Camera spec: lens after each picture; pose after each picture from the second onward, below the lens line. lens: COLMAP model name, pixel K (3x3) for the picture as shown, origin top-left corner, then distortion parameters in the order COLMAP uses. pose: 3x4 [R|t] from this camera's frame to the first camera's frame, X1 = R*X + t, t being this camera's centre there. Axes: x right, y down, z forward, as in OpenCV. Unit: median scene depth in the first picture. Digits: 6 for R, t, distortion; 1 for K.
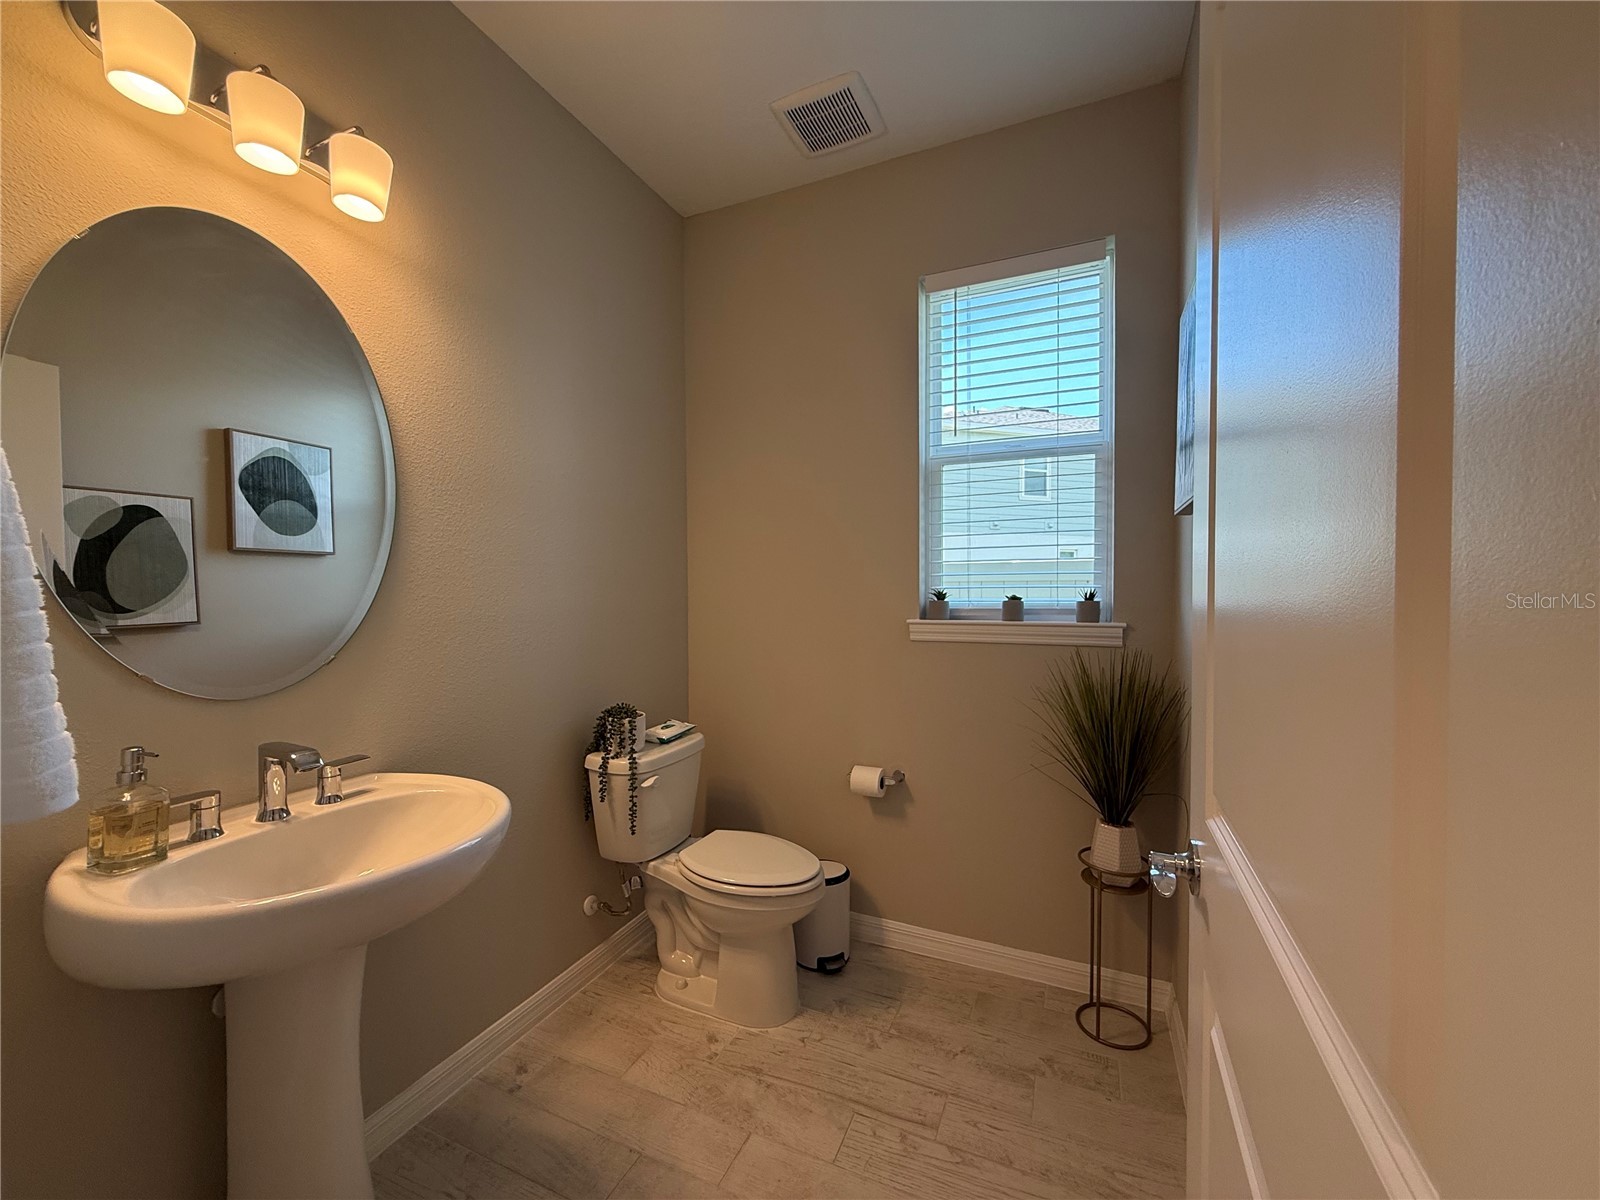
lens RADIAL K [[639.5, 0, 798.0], [0, 639.5, 597.3], [0, 0, 1]] dist [-0.000572, -0.000081]
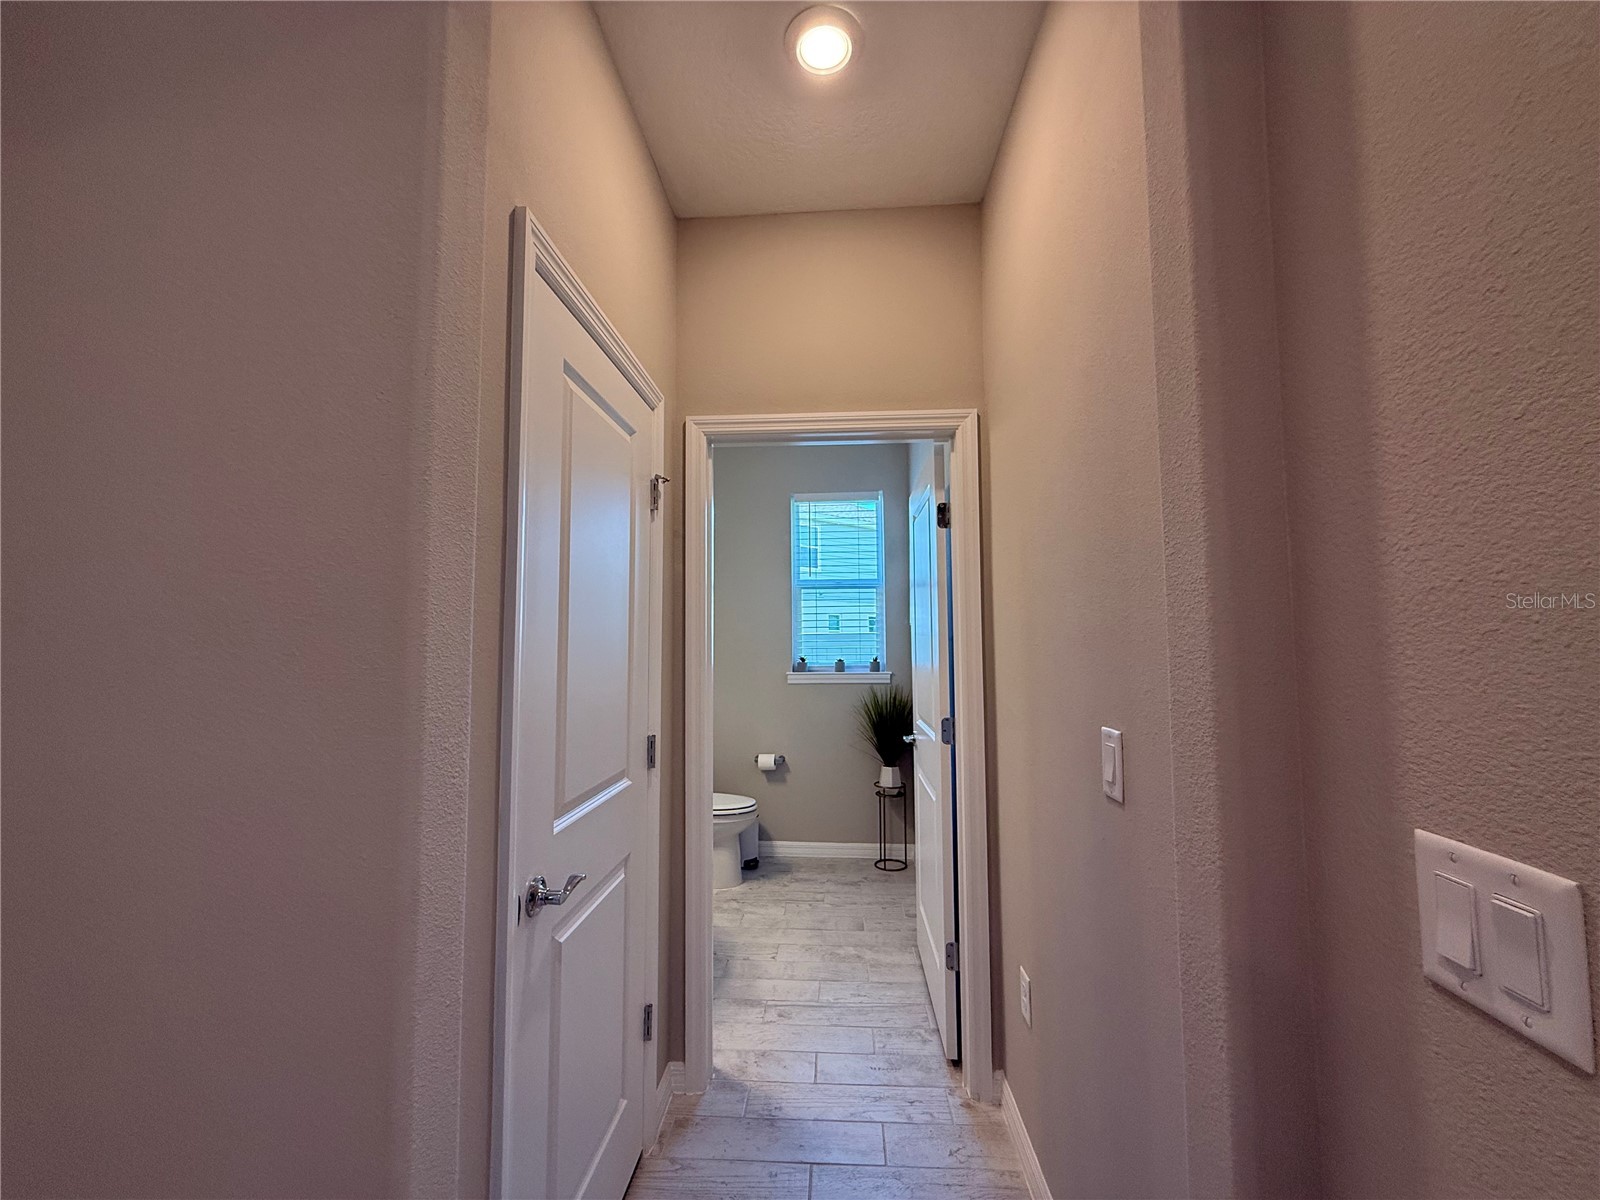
lens RADIAL K [[639.5, 0, 798.2], [0, 639.5, 596.6], [0, 0, 1]] dist [-0.000572, -0.000081]
pose [[0.940978, 0.014219, 0.338168, -0.485529], [0.013302, 0.996792, -0.078928, -0.043445], [-0.338206, 0.078768, 0.937770, -0.878452]]
